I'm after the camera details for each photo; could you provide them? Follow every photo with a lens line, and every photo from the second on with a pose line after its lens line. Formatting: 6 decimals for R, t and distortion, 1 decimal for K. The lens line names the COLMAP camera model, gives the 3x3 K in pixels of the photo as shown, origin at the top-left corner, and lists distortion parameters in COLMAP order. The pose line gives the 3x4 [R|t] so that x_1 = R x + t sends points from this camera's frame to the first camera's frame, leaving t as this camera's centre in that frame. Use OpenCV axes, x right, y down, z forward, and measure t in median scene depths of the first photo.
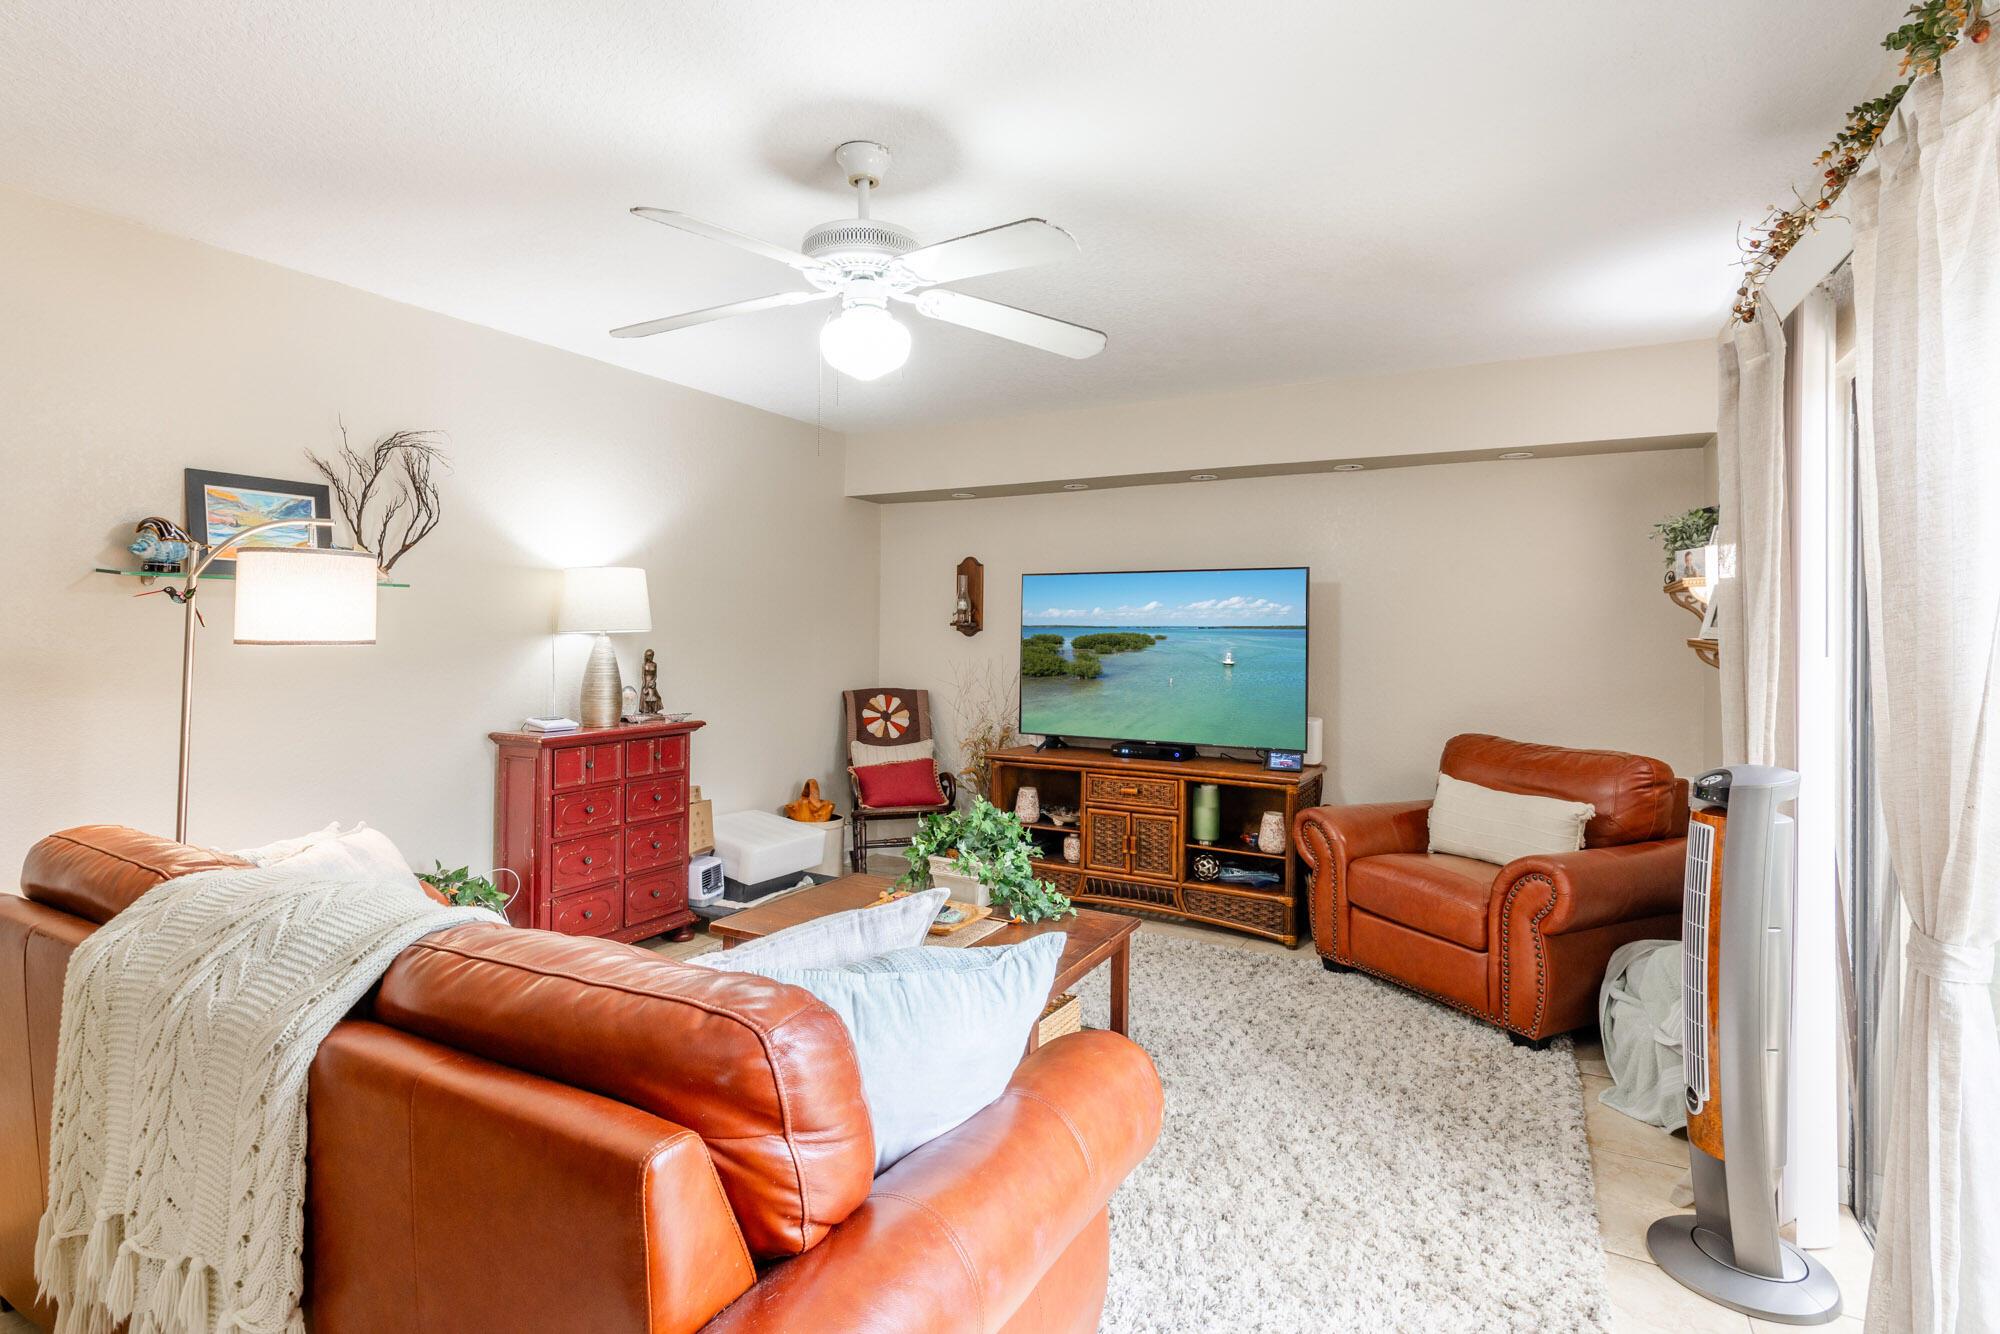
lens RADIAL K [[986.4, 0, 995.4], [0, 986.4, 623.3], [0, 0, 1]] dist [0.001060, -0.000142]
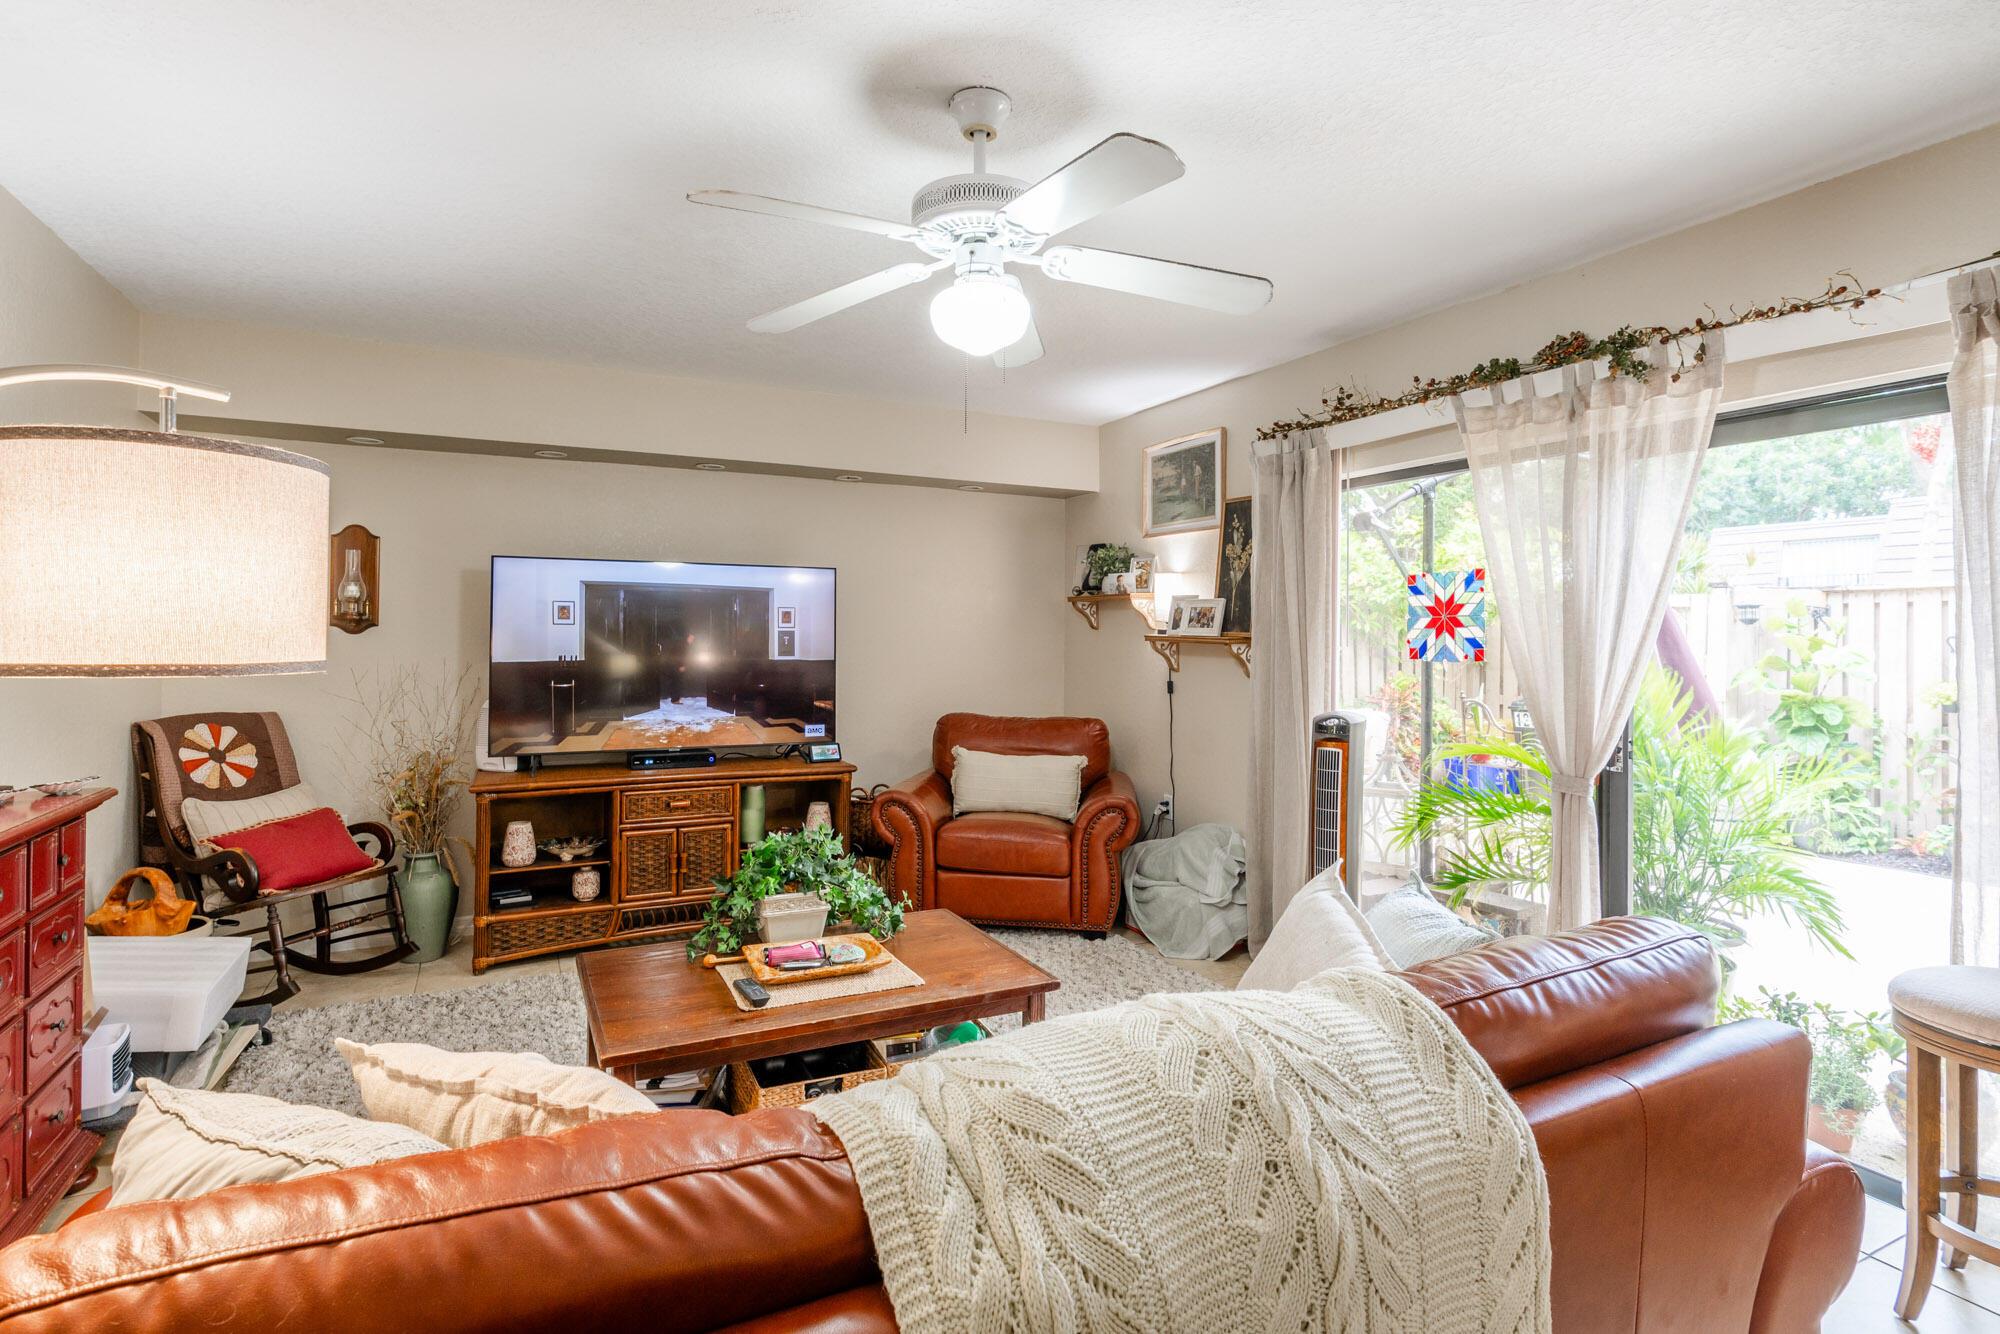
lens RADIAL K [[986.4, 0, 995.4], [0, 986.4, 623.3], [0, 0, 1]] dist [0.001060, -0.000142]
pose [[0.565802, 0.003740, 0.824533, -0.488973], [-0.011172, 0.999933, 0.003131, -0.002819], [-0.824466, -0.010983, 0.565805, 0.269843]]
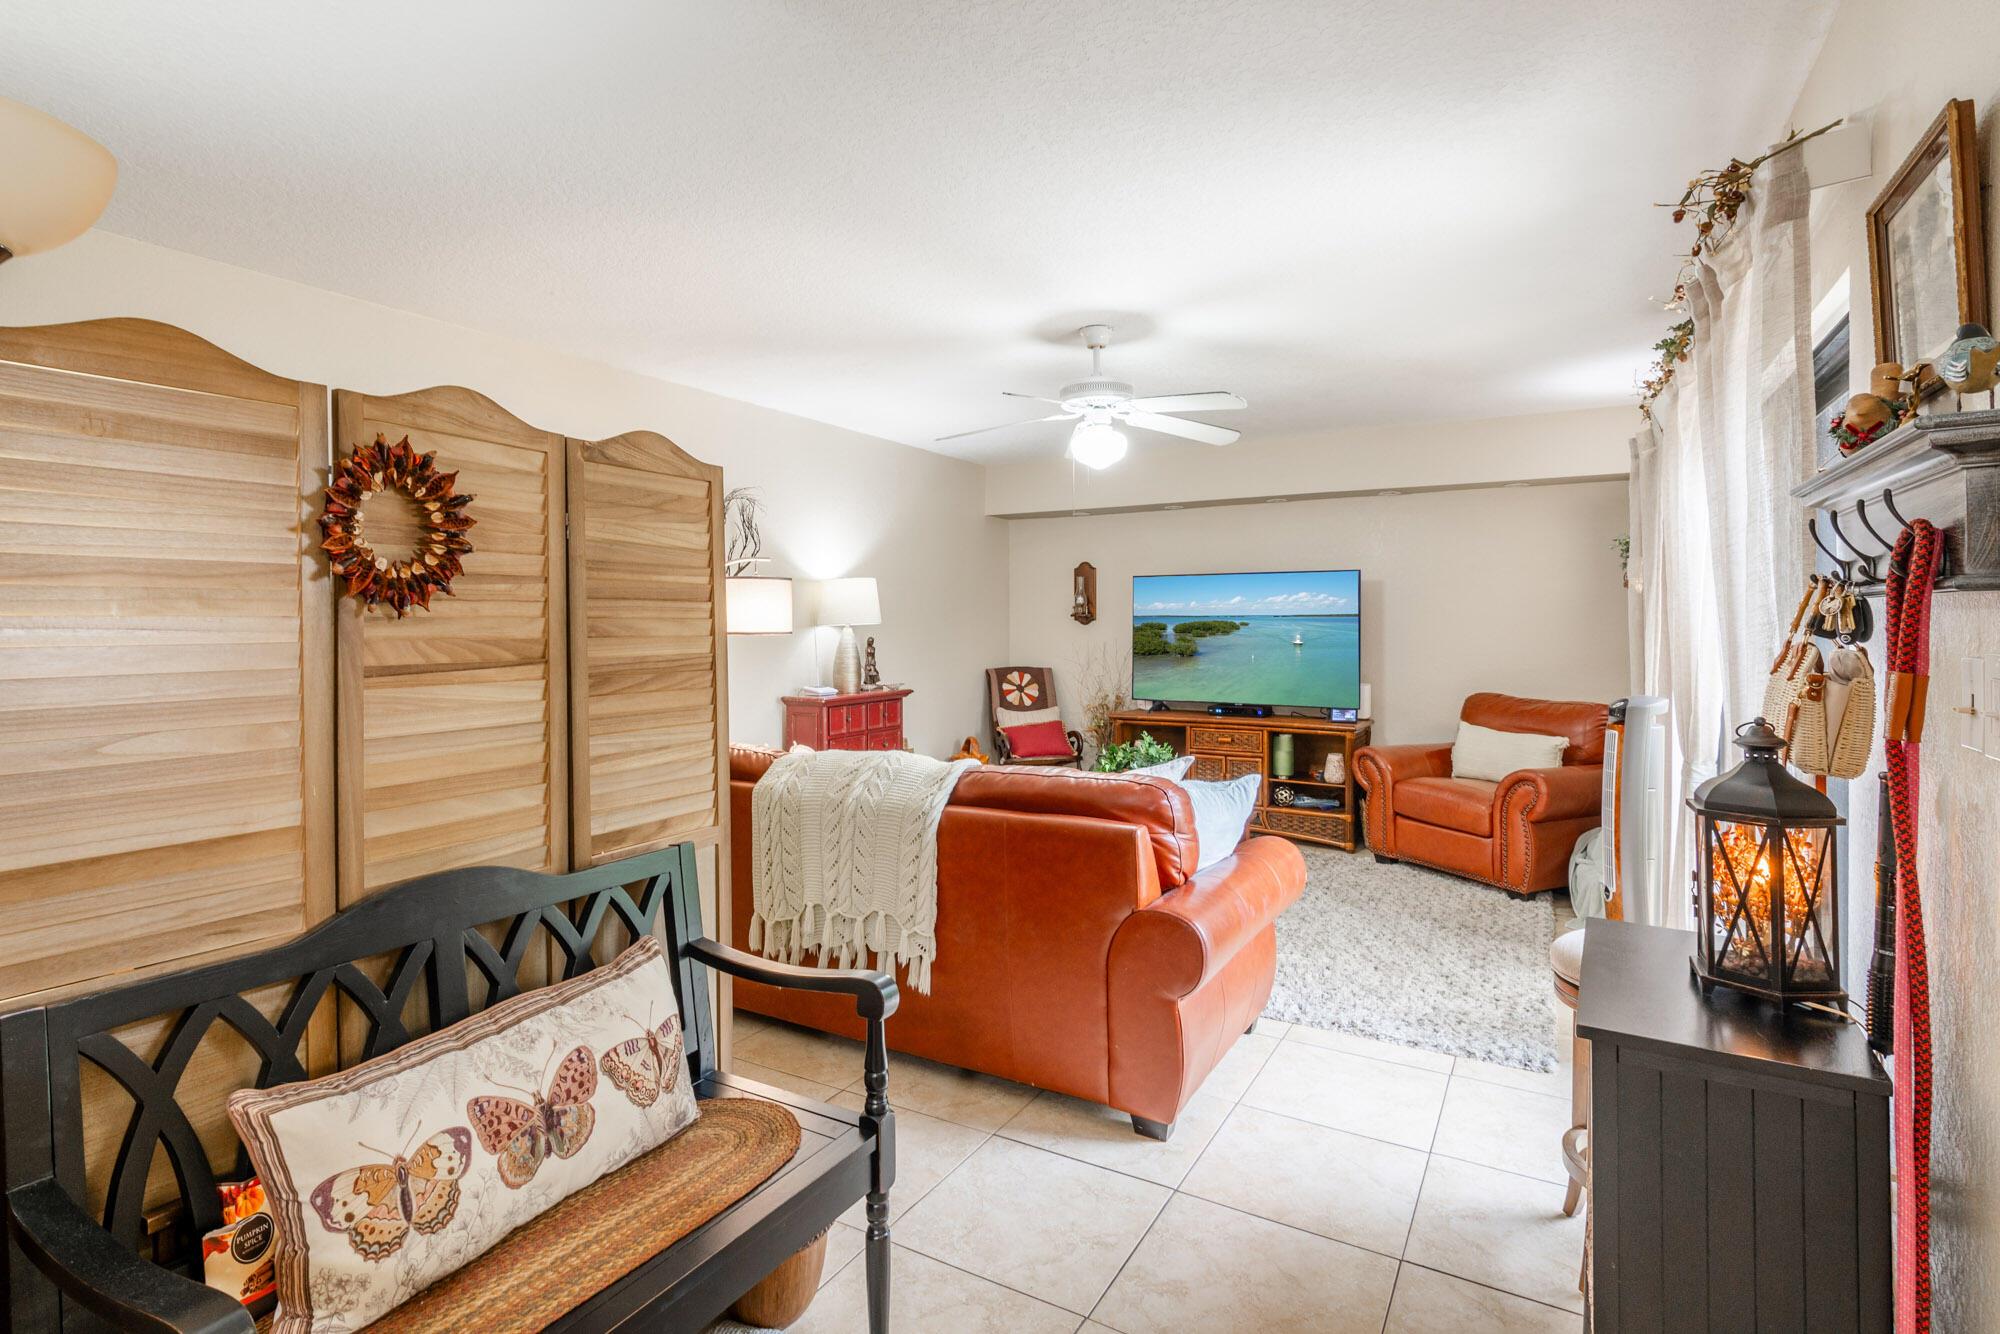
lens RADIAL K [[986.4, 0, 995.4], [0, 986.4, 623.3], [0, 0, 1]] dist [0.001060, -0.000142]
pose [[0.999641, -0.011584, -0.024150, -0.150845], [0.011873, 0.999859, 0.011863, -0.006829], [0.024009, -0.012146, 0.999638, -0.361933]]
